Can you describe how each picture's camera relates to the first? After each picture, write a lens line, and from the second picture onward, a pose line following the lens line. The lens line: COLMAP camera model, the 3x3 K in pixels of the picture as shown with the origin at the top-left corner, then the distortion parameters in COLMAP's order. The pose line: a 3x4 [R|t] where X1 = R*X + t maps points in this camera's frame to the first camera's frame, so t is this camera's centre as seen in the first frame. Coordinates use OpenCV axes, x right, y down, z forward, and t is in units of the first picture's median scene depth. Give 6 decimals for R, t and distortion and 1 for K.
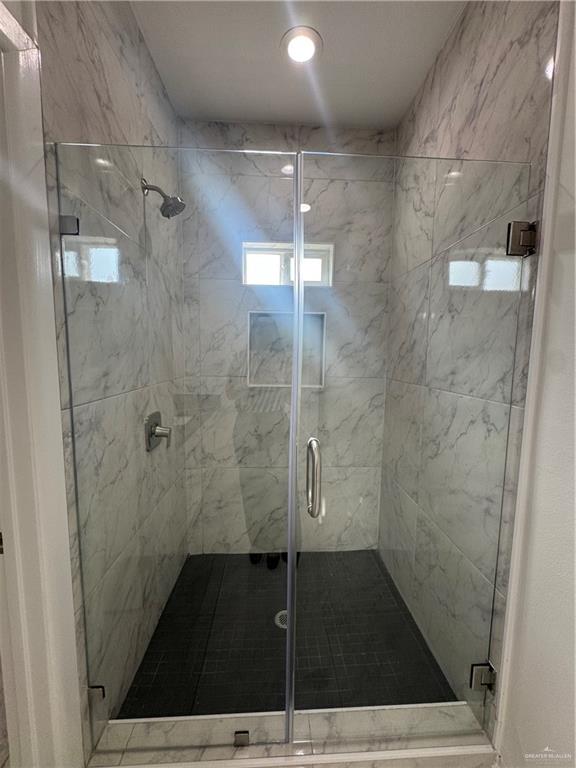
lens RADIAL K [[306.9, 0, 286.3], [0, 306.9, 385.3], [0, 0, 1]] dist [0.000242, 0.000321]
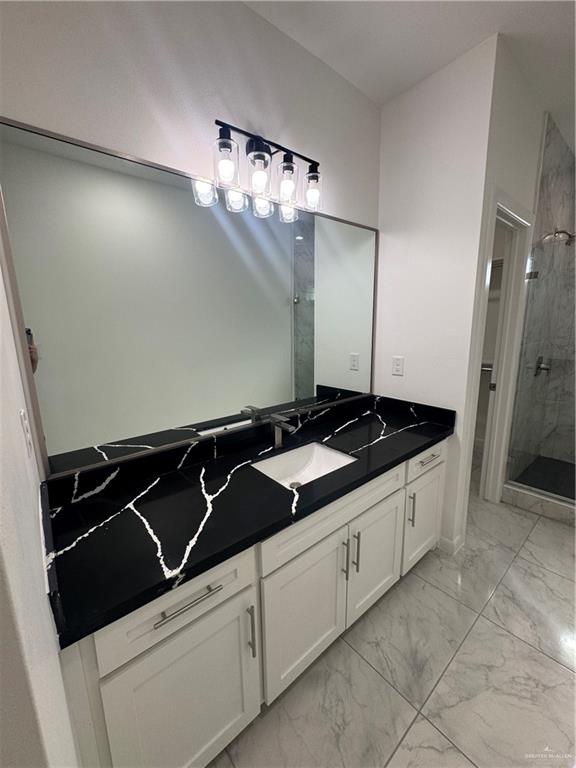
lens RADIAL K [[306.9, 0, 287.6], [0, 306.9, 384.0], [0, 0, 1]] dist [0.000242, 0.000321]
pose [[0.589467, 0.130198, -0.797231, 0.125105], [-0.054604, 0.991090, 0.121483, 0.082223], [0.805945, -0.028078, 0.591324, -0.977951]]
